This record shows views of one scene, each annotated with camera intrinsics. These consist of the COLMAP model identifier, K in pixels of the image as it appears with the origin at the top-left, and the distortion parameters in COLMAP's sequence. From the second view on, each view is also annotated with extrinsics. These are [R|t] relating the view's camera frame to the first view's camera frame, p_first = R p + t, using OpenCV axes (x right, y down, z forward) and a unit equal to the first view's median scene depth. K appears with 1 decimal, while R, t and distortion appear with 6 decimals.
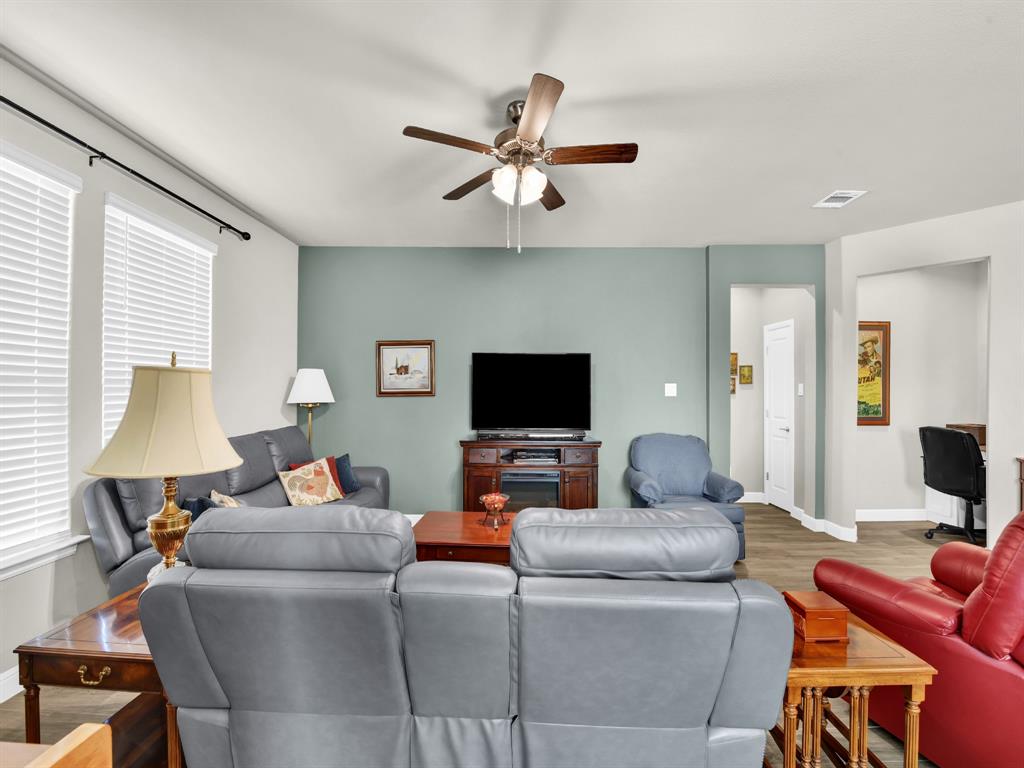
lens RADIAL K [[420.0, 0, 509.5], [0, 420.0, 392.5], [0, 0, 1]] dist [-0.017195, -0.000184]
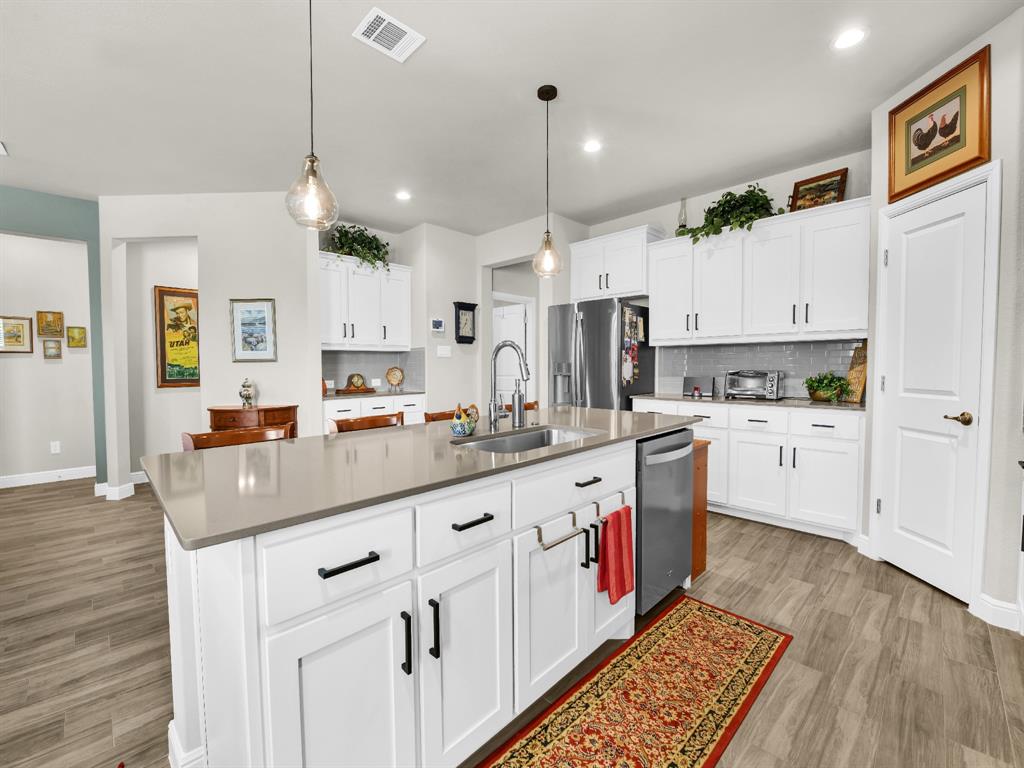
lens RADIAL K [[431.3, 0, 520.1], [0, 431.3, 383.0], [0, 0, 1]] dist [-0.020893, -0.000384]
pose [[0.670415, -0.035252, 0.741148, 0.725796], [0.005845, 0.999091, 0.042233, 0.032683], [-0.741963, -0.023981, 0.670011, -0.426651]]
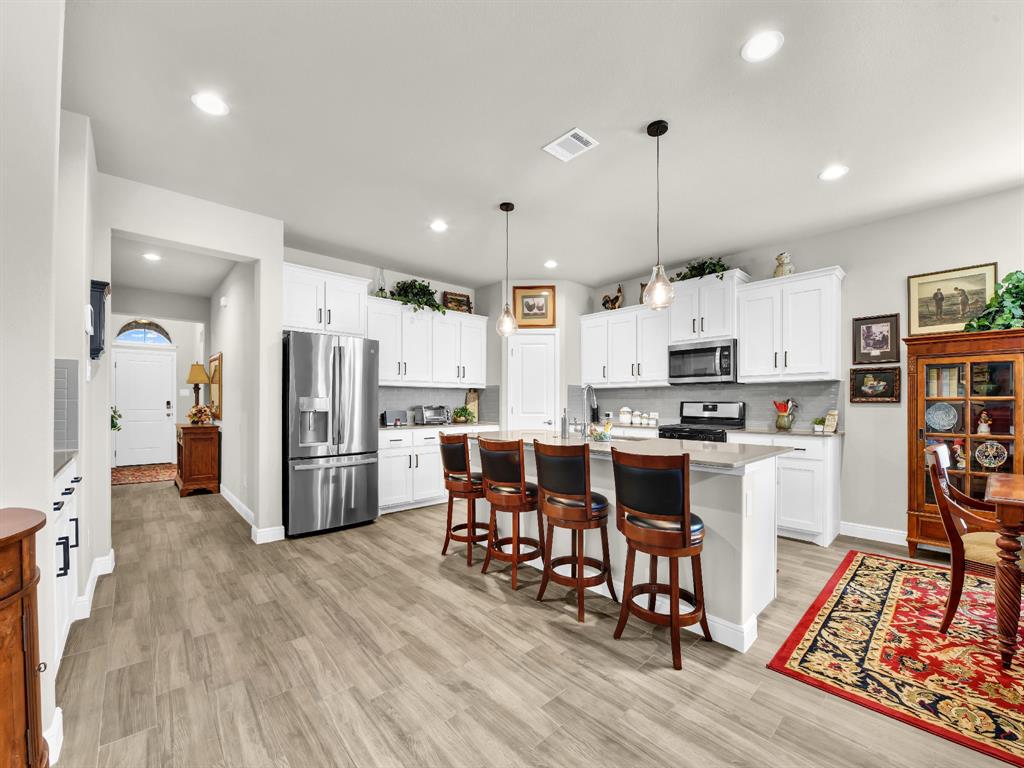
lens RADIAL K [[420.0, 0, 509.5], [0, 420.0, 392.5], [0, 0, 1]] dist [-0.017195, -0.000184]
pose [[-0.716864, 0.020957, 0.696898, 0.630208], [0.000312, 0.999558, -0.029738, 0.046761], [-0.697213, -0.021101, -0.716554, 0.576625]]
